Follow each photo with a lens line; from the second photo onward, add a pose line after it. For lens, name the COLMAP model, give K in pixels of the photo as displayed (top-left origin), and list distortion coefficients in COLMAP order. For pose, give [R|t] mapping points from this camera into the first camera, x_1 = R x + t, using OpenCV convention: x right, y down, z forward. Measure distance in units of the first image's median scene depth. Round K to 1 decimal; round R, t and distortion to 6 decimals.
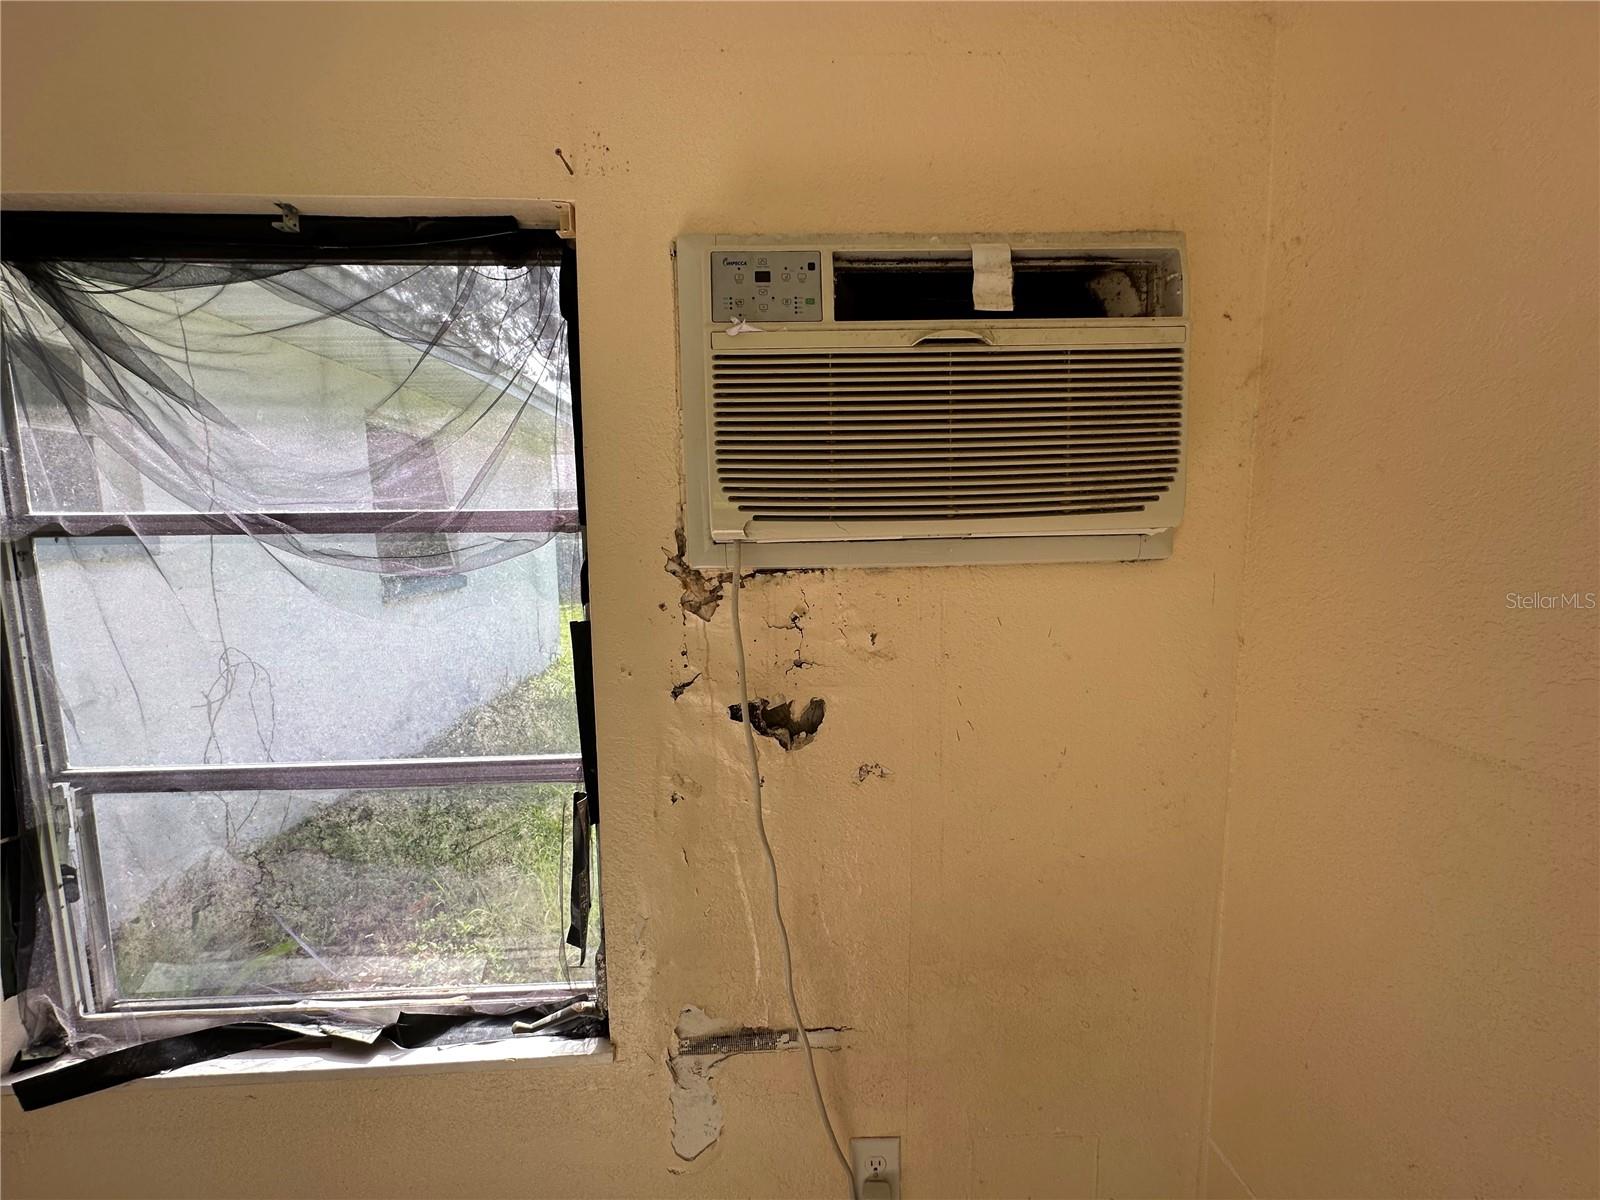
lens RADIAL K [[639.7, 0, 796.3], [0, 639.7, 589.4], [0, 0, 1]] dist [-0.000314, 0.000512]
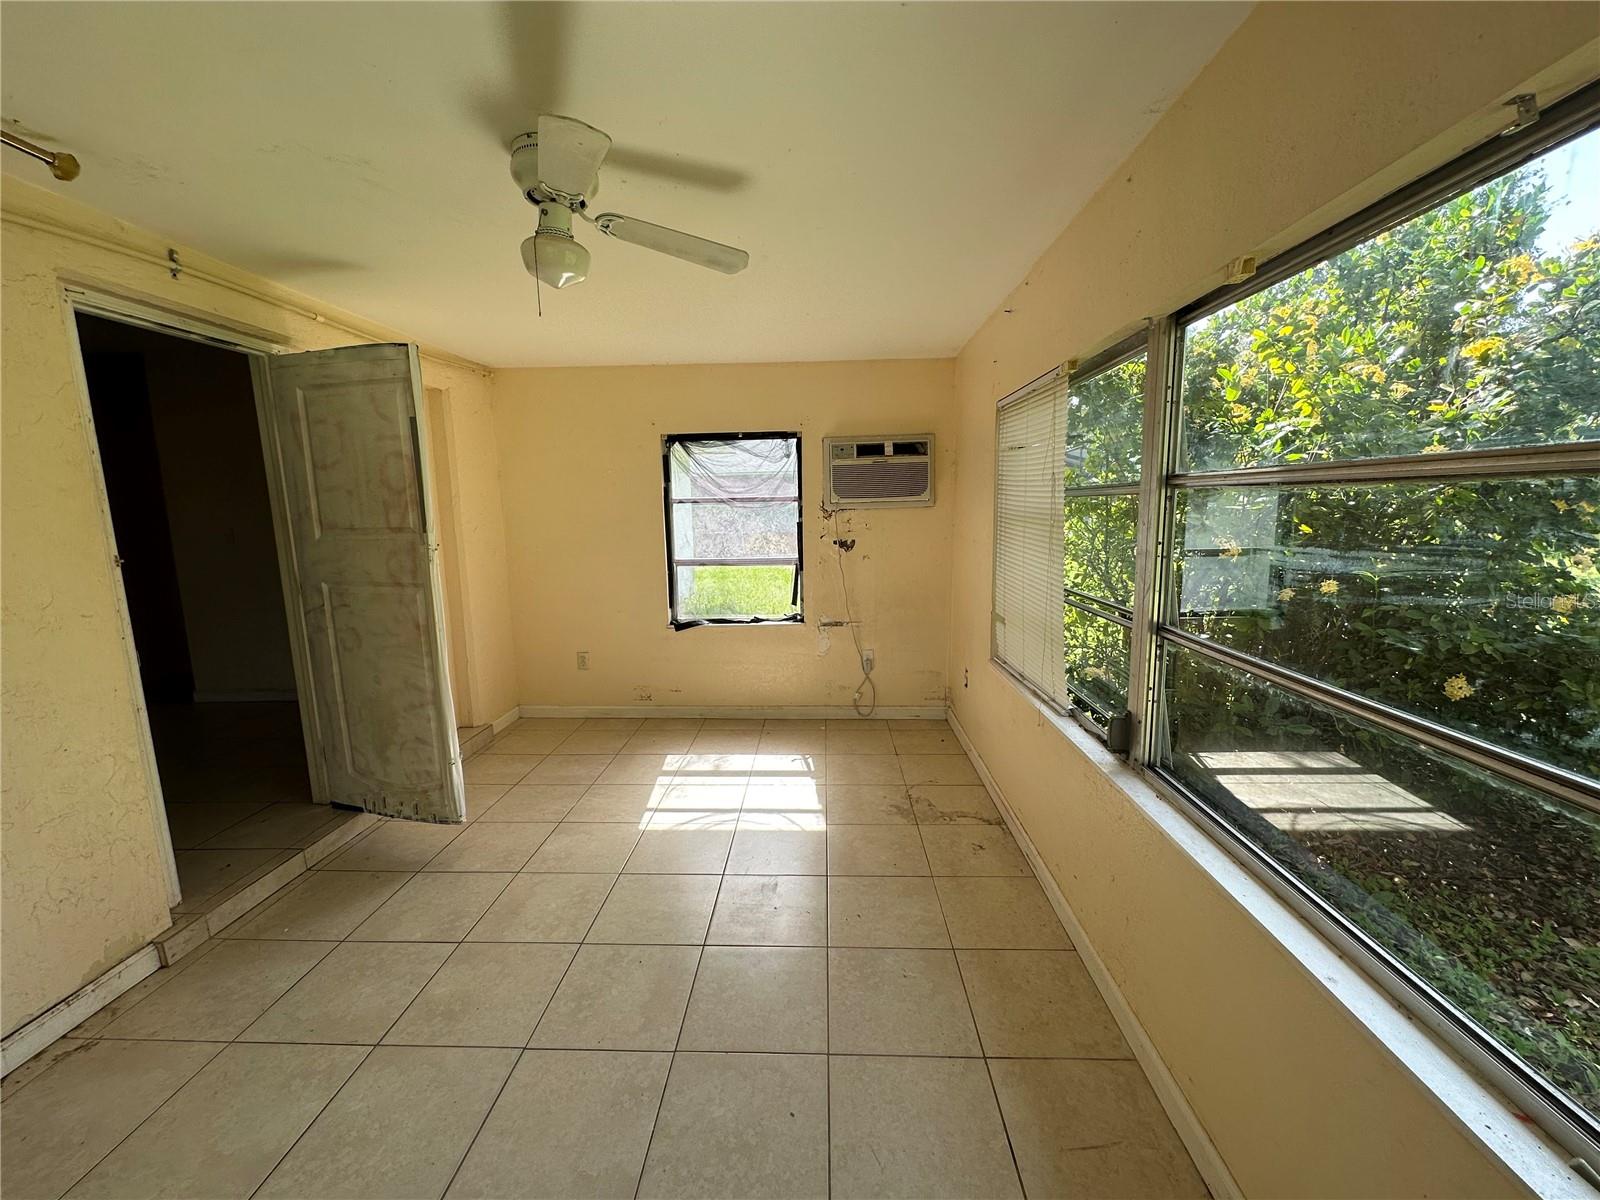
lens RADIAL K [[639.7, 0, 803.7], [0, 639.7, 606.6], [0, 0, 1]] dist [-0.000314, 0.000512]
pose [[0.995370, 0.008975, -0.095696, 0.116270], [-0.004480, 0.998881, 0.047083, 0.426740], [0.096012, -0.046437, 0.994296, -3.405597]]
